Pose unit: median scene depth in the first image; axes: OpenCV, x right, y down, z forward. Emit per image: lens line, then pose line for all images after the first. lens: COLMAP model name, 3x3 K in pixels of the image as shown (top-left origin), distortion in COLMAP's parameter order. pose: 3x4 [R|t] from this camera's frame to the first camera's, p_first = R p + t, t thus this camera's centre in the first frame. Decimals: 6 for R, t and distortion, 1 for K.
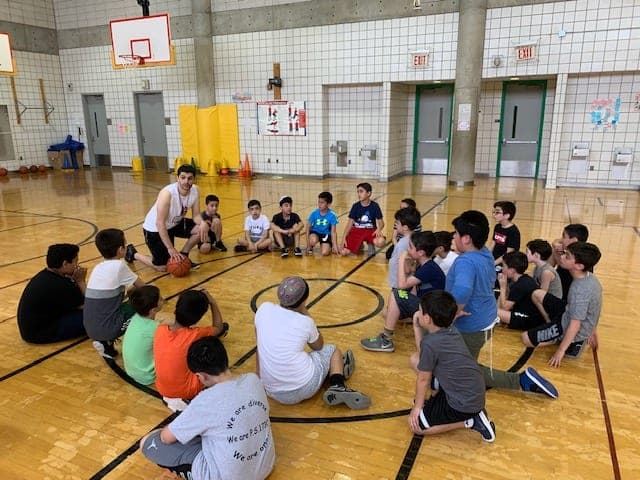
lens RADIAL K [[492.7, 0, 320.0], [0, 492.7, 240.0], [0, 0, 1]] dist [0.013970, -0.011114]
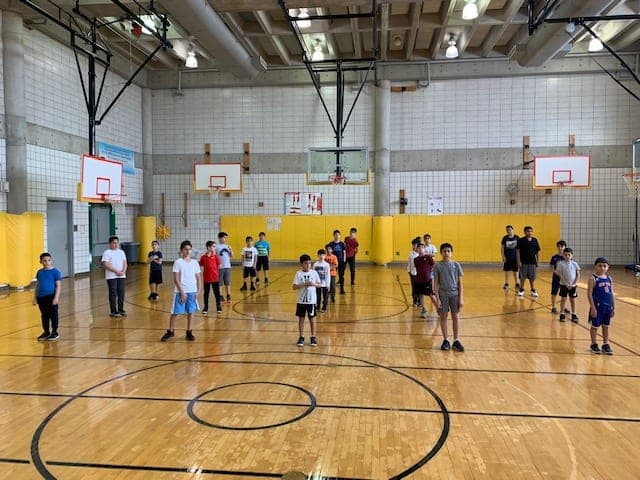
lens RADIAL K [[492.7, 0, 320.0], [0, 492.7, 240.0], [0, 0, 1]] dist [0.013970, -0.011114]
pose [[-0.303664, -0.010260, 0.952724, -0.964715], [0.252541, 0.963310, 0.090868, -0.243589], [-0.918701, 0.268196, -0.289932, 1.046440]]
